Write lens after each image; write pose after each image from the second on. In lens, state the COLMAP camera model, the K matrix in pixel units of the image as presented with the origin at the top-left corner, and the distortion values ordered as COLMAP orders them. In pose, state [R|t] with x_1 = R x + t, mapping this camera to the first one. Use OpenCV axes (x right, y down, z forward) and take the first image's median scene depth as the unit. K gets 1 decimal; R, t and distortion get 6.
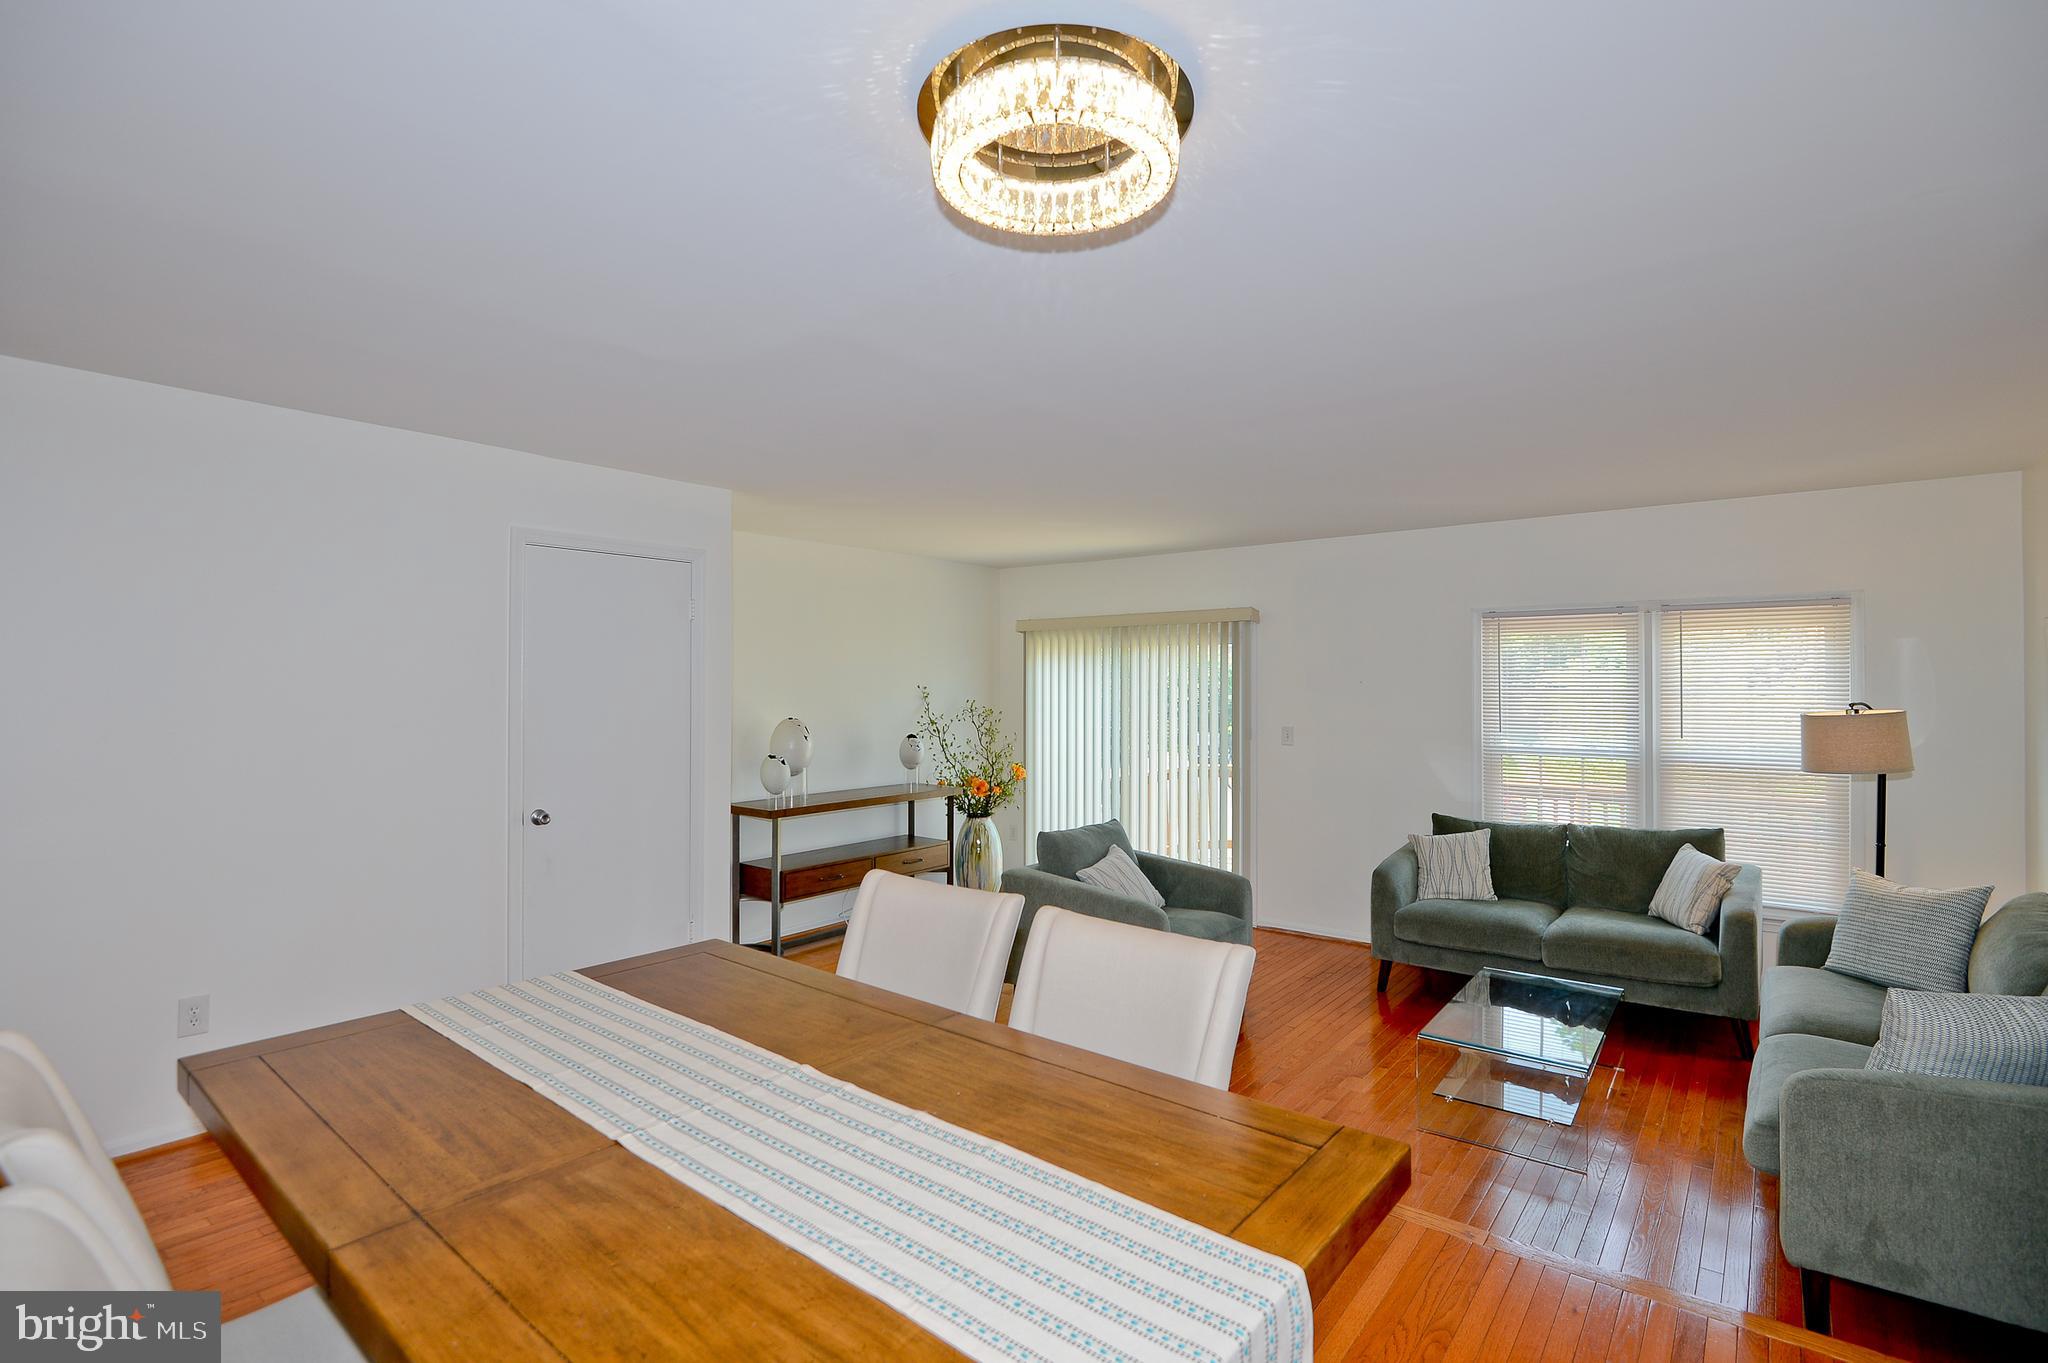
lens RADIAL K [[960.0, 0, 1013.4], [0, 960.0, 660.0], [0, 0, 1]] dist [-0.004323, -0.008318]
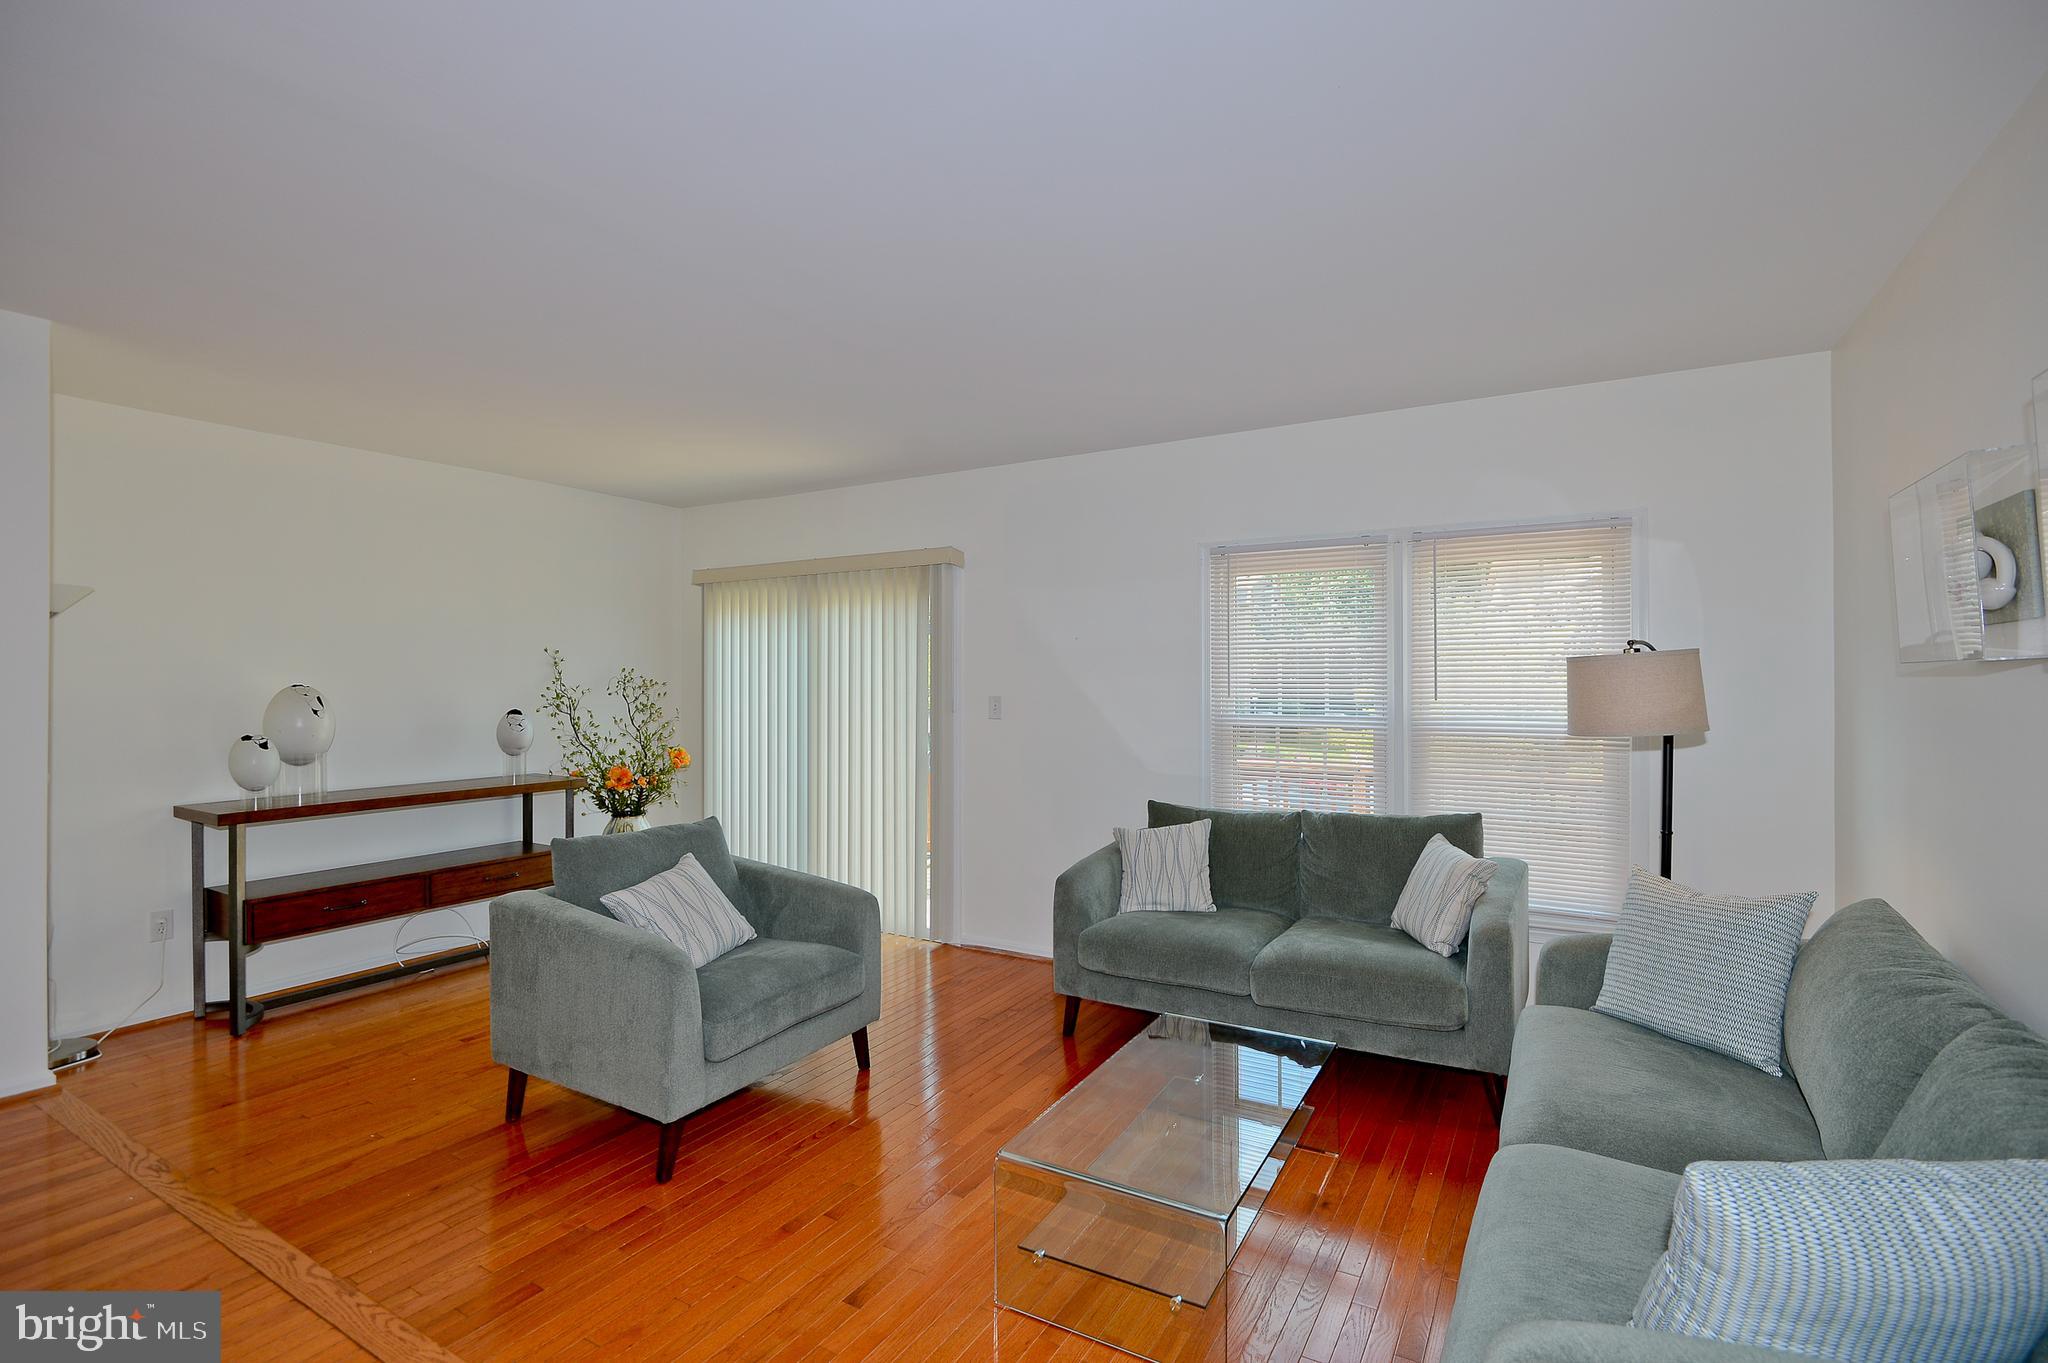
lens RADIAL K [[960.0, 0, 994.1], [0, 960.0, 654.2], [0, 0, 1]] dist [-0.004323, -0.008318]
pose [[0.991803, -0.000462, 0.127776, 0.236919], [0.000227, 0.999998, 0.001850, 0.042539], [-0.127776, -0.001805, 0.991801, 0.261514]]
